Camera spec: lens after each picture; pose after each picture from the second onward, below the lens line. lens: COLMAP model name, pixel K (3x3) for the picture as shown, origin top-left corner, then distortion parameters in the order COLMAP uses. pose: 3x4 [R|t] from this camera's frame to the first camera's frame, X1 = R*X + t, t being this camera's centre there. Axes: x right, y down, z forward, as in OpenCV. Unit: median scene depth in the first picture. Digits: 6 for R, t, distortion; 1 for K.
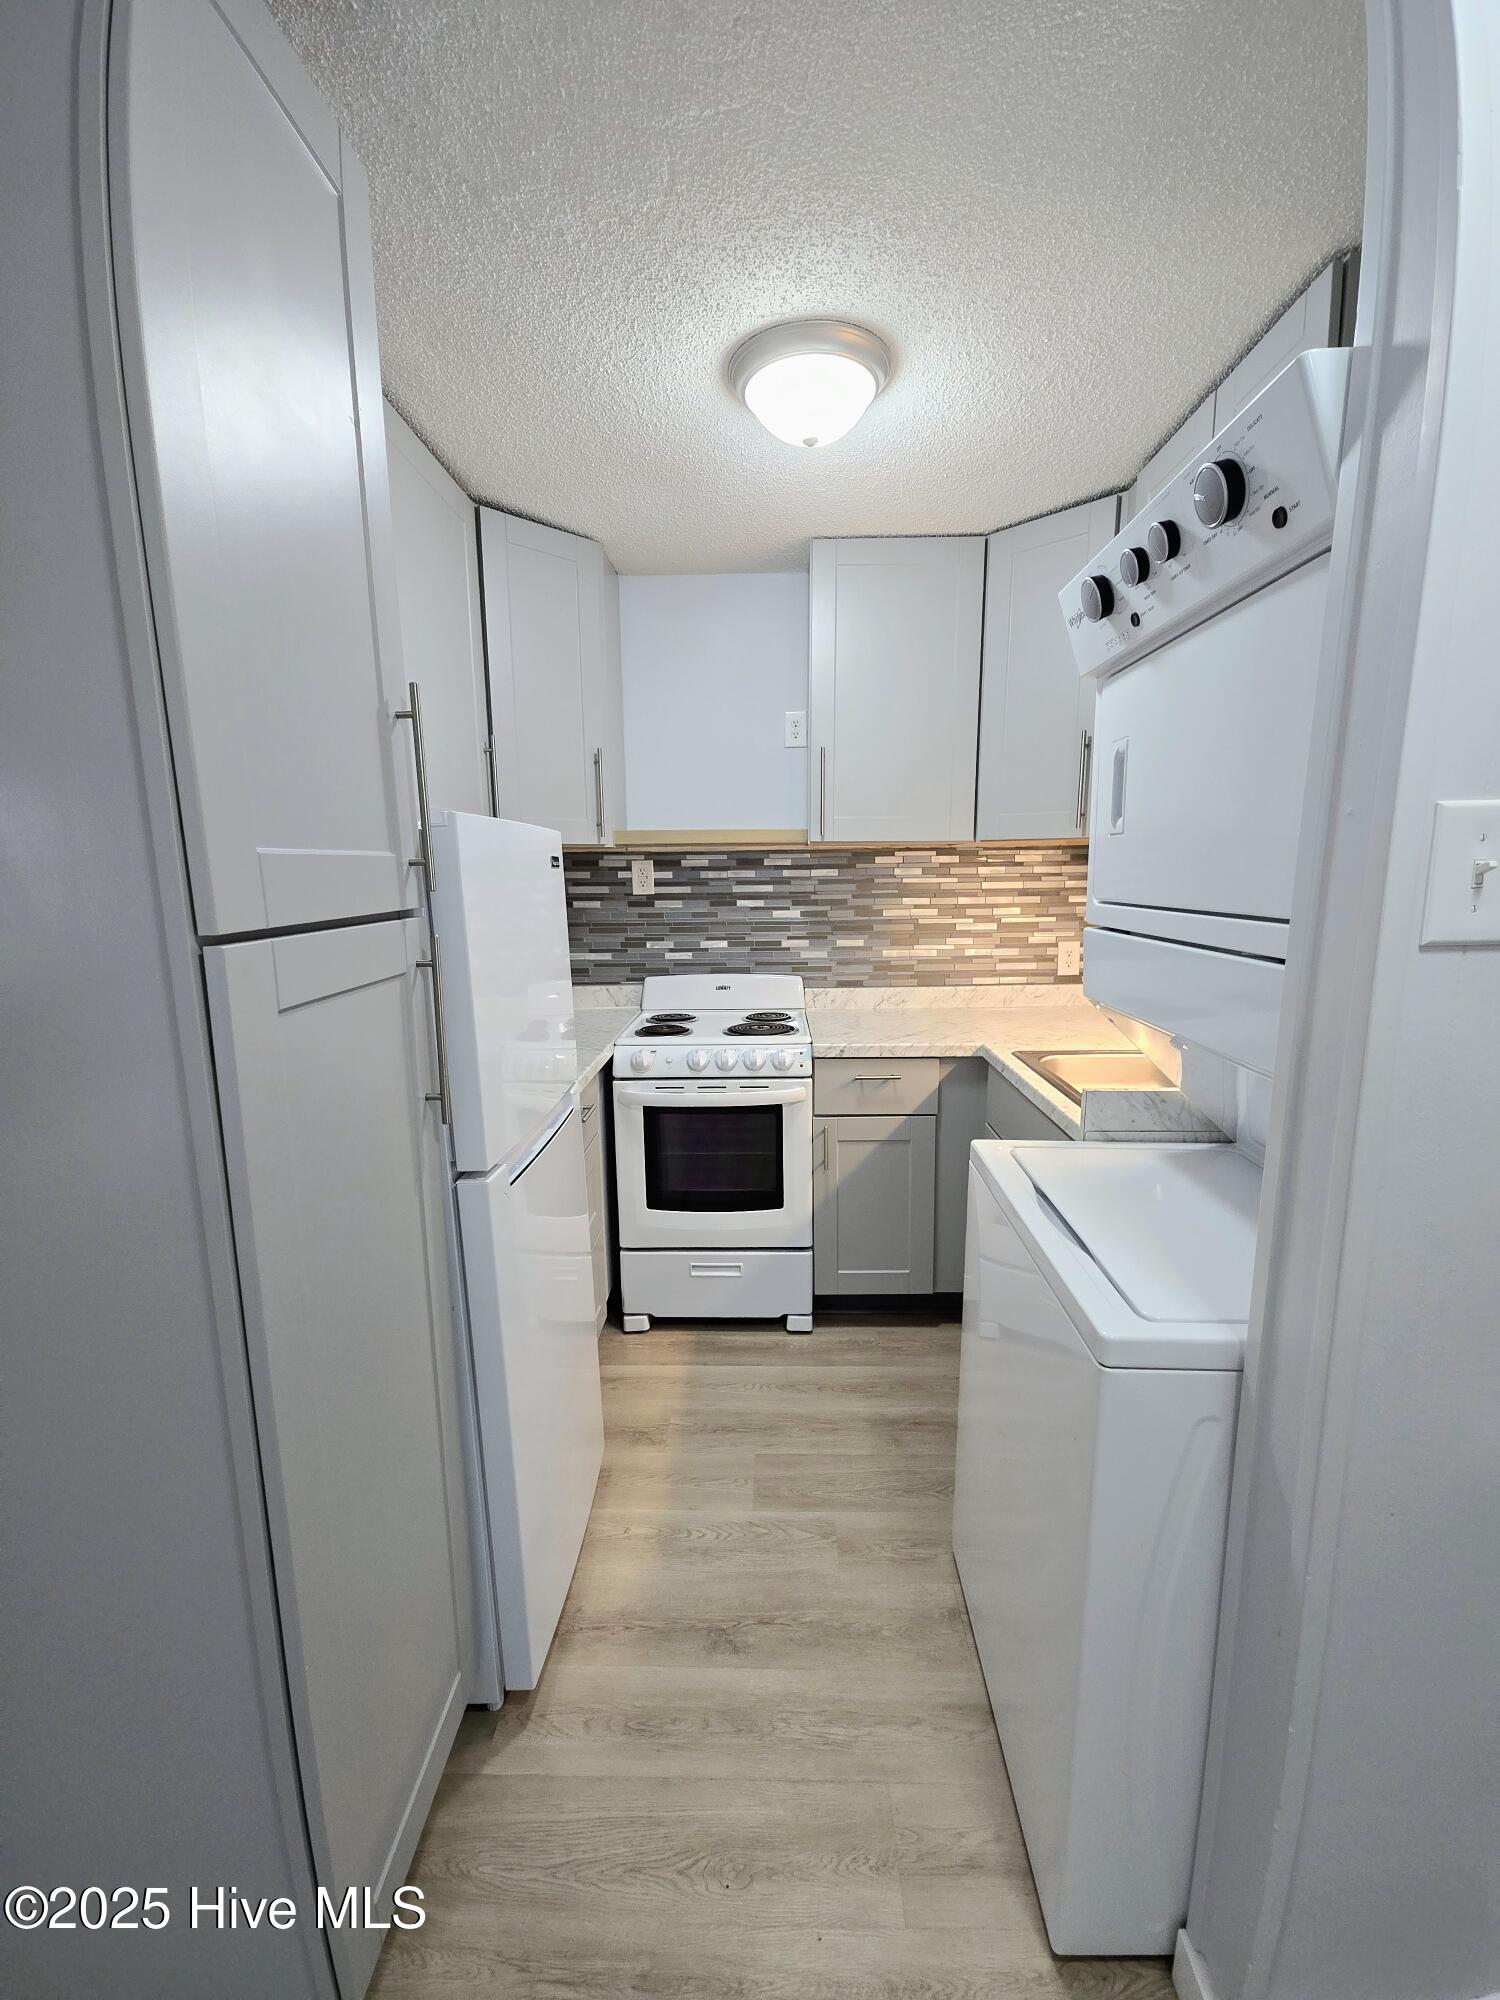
lens RADIAL K [[816.1, 0, 756.3], [0, 816.1, 1003.0], [0, 0, 1]] dist [0.017219, -0.010916]
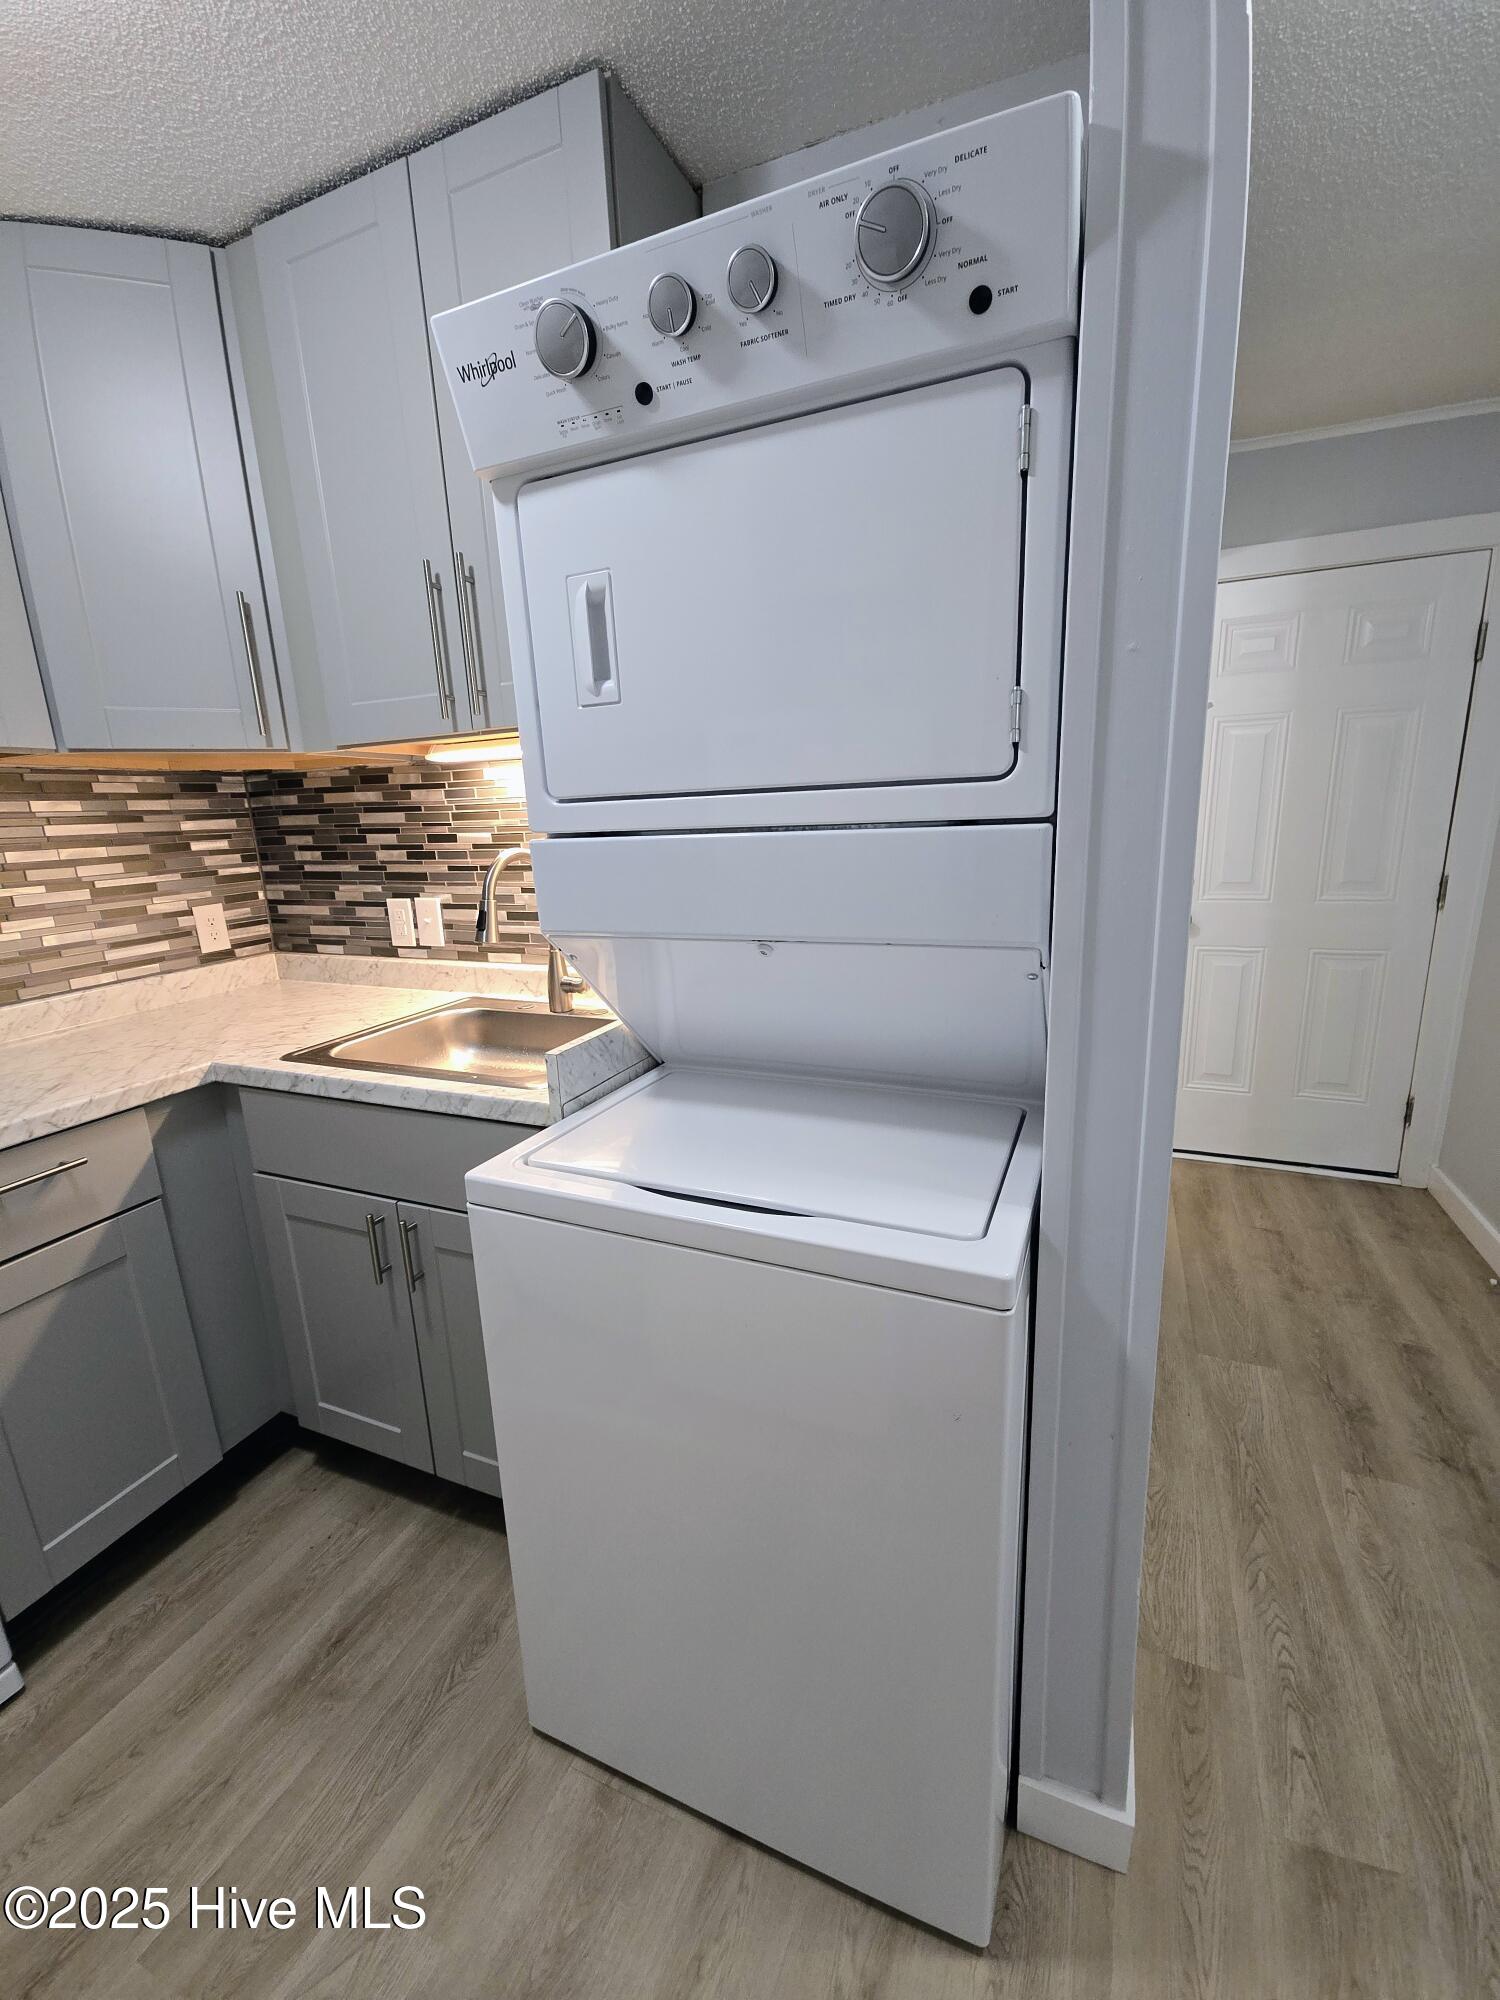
lens RADIAL K [[816.1, 0, 756.3], [0, 816.1, 1003.0], [0, 0, 1]] dist [0.017219, -0.010916]
pose [[0.371125, -0.216972, 0.902878, -0.132691], [0.186859, 0.969879, 0.156265, -0.015950], [-0.909588, 0.110717, 0.400490, 0.315894]]
